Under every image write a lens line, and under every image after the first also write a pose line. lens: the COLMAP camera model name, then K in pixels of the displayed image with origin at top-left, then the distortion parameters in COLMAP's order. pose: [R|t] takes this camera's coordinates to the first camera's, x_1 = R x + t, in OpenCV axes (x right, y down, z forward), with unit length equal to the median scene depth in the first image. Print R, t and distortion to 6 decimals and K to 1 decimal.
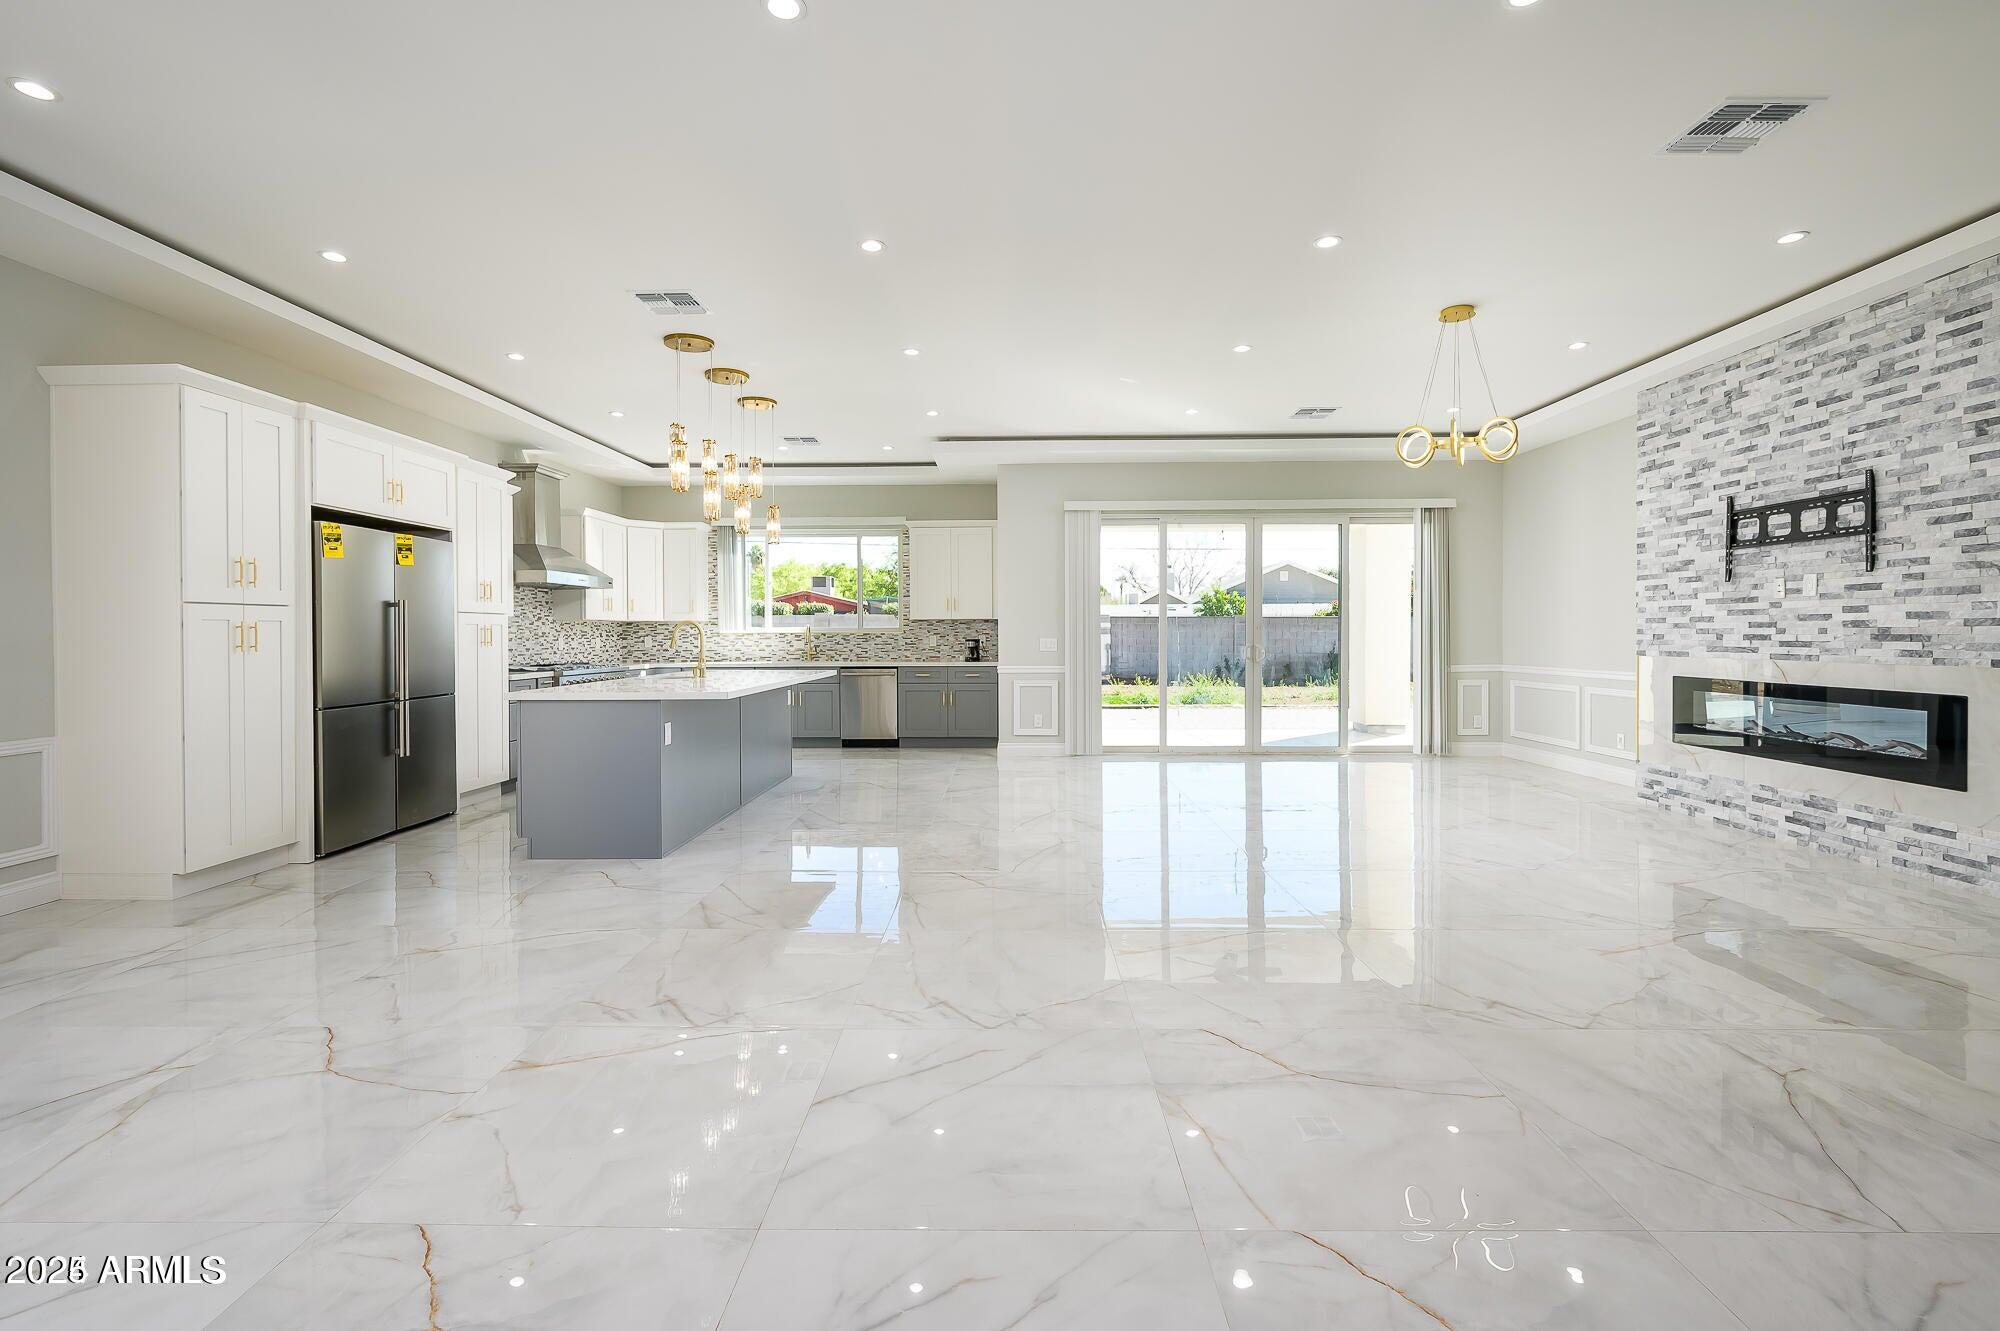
lens RADIAL K [[886.7, 0, 998.1], [0, 886.7, 648.8], [0, 0, 1]] dist [-0.002054, 0.000076]
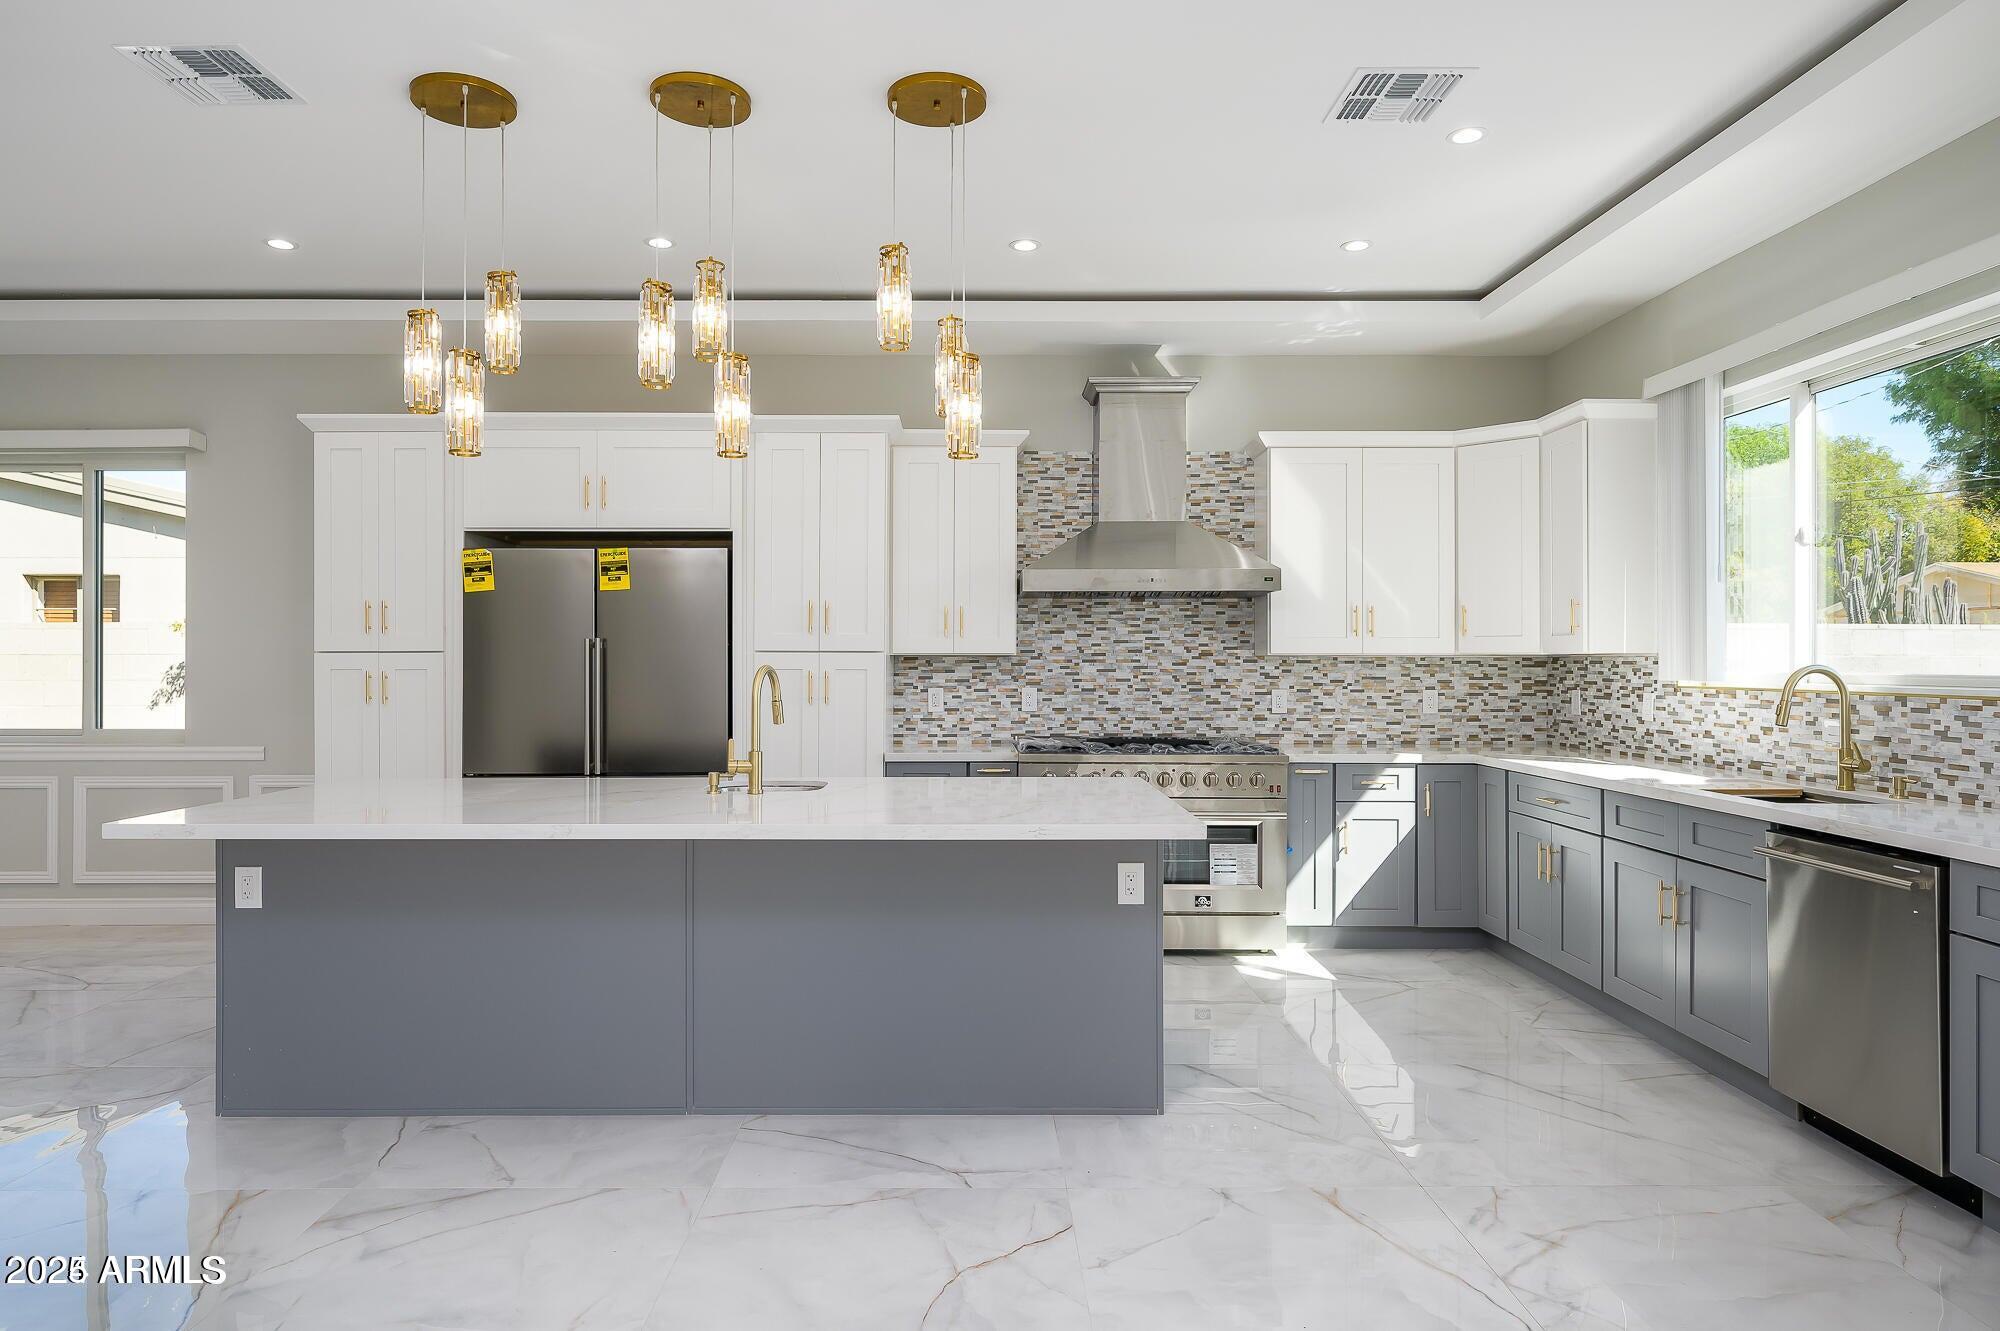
lens RADIAL K [[1218.9, 0, 996.7], [0, 1218.9, 659.6], [0, 0, 1]] dist [0.008762, 0.000999]
pose [[-0.002363, -0.000409, -0.999997, 0.269065], [-0.017496, 0.999847, -0.000367, -0.034120], [0.999844, 0.017495, -0.002369, 1.070424]]
